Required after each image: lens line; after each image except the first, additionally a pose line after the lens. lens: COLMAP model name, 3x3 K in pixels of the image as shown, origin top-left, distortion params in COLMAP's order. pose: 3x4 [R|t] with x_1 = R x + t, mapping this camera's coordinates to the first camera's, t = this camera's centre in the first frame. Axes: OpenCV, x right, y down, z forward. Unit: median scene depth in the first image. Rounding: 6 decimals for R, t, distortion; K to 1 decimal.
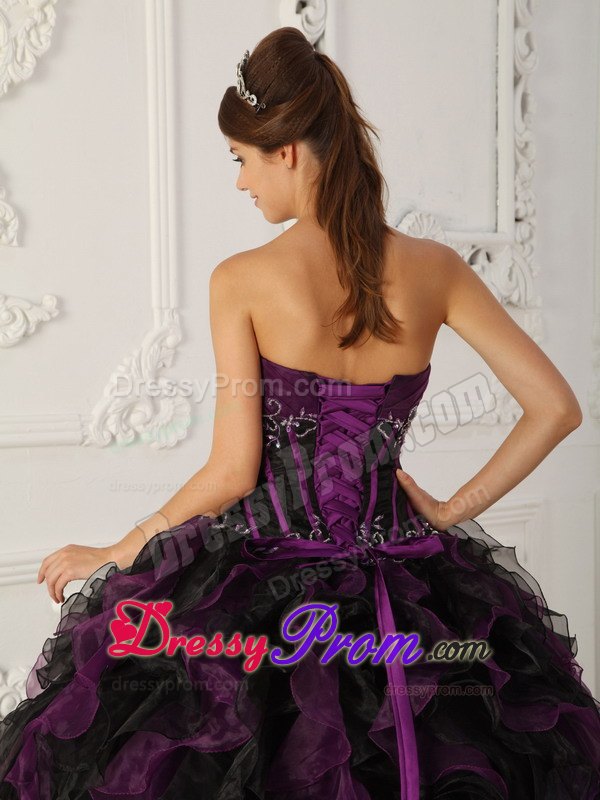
lens RADIAL K [[1555.8, 0, 268.0], [0, 1555.8, 432.8], [0, 0, 1]] dist [0.364671, 0.000000]
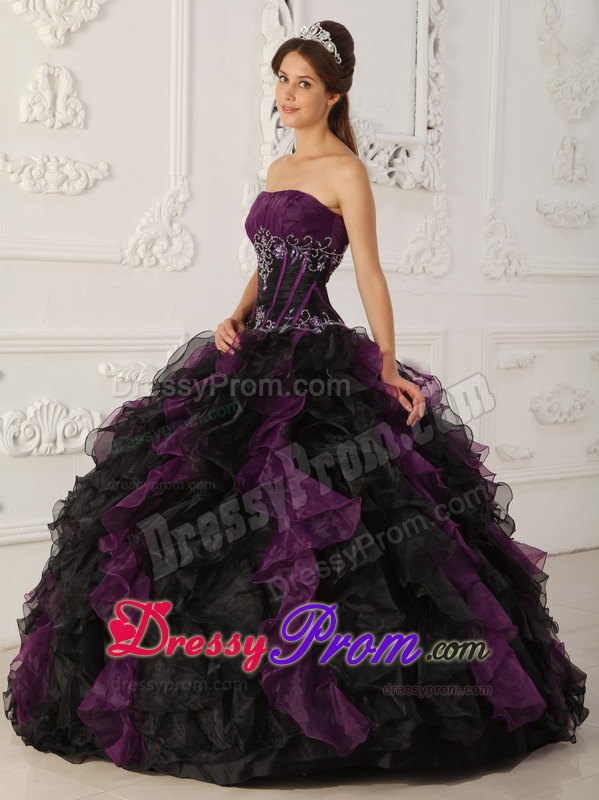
lens RADIAL K [[1459.6, 0, 319.1], [0, 1459.6, 358.6], [0, 0, 1]] dist [0.341752, 0.000000]
pose [[0.998598, 0.034887, 0.039799, 0.017544], [-0.035786, 0.999115, 0.022097, 0.057366], [-0.038993, -0.023490, 0.998963, -0.400278]]
